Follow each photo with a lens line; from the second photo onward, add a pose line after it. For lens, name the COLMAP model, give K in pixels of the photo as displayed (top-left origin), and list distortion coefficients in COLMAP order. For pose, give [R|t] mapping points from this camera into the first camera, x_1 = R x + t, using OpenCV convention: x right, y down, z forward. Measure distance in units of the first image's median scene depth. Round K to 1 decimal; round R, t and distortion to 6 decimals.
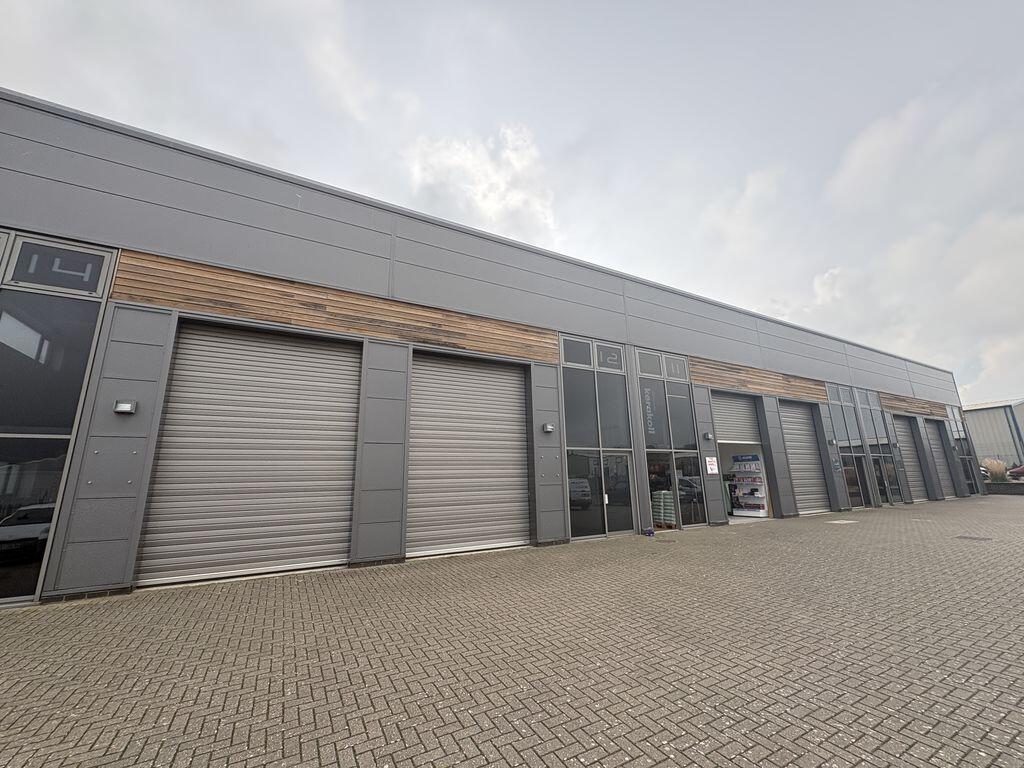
lens RADIAL K [[411.6, 0, 512.0], [0, 411.6, 384.0], [0, 0, 1]] dist [0.001055, 0.000035]
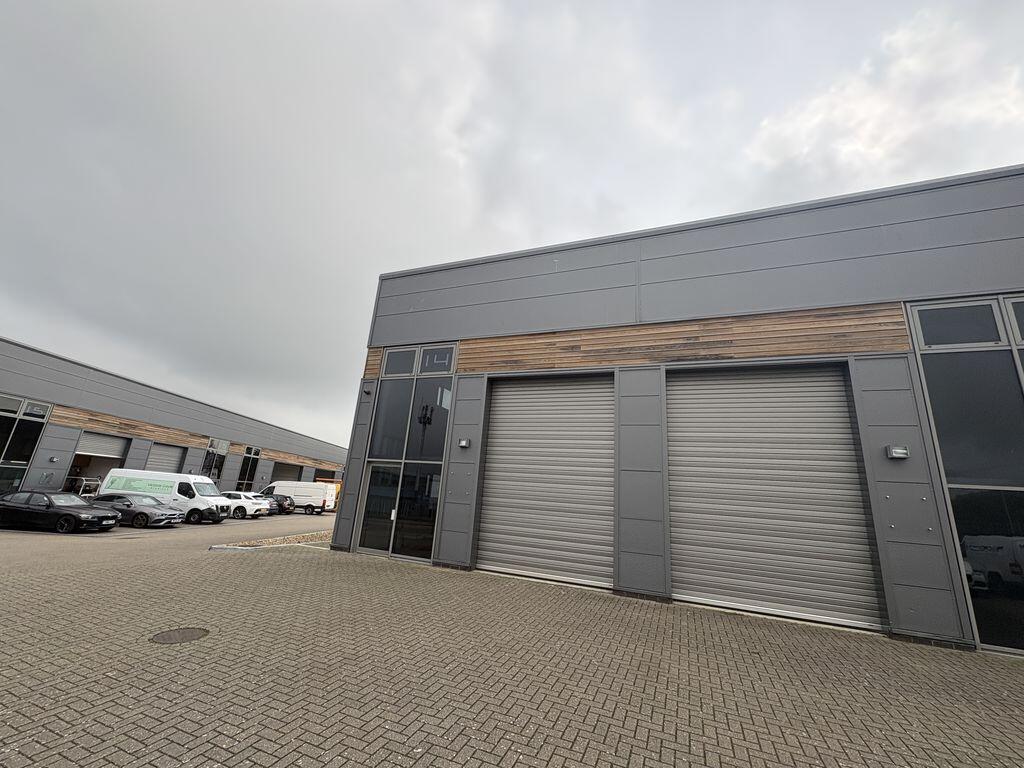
lens RADIAL K [[411.6, 0, 512.0], [0, 411.6, 384.0], [0, 0, 1]] dist [0.001055, 0.000035]
pose [[0.618012, -0.143683, -0.772927, 0.285788], [0.092847, 0.989616, -0.109726, 0.018783], [0.780667, -0.003952, 0.624935, 0.152896]]
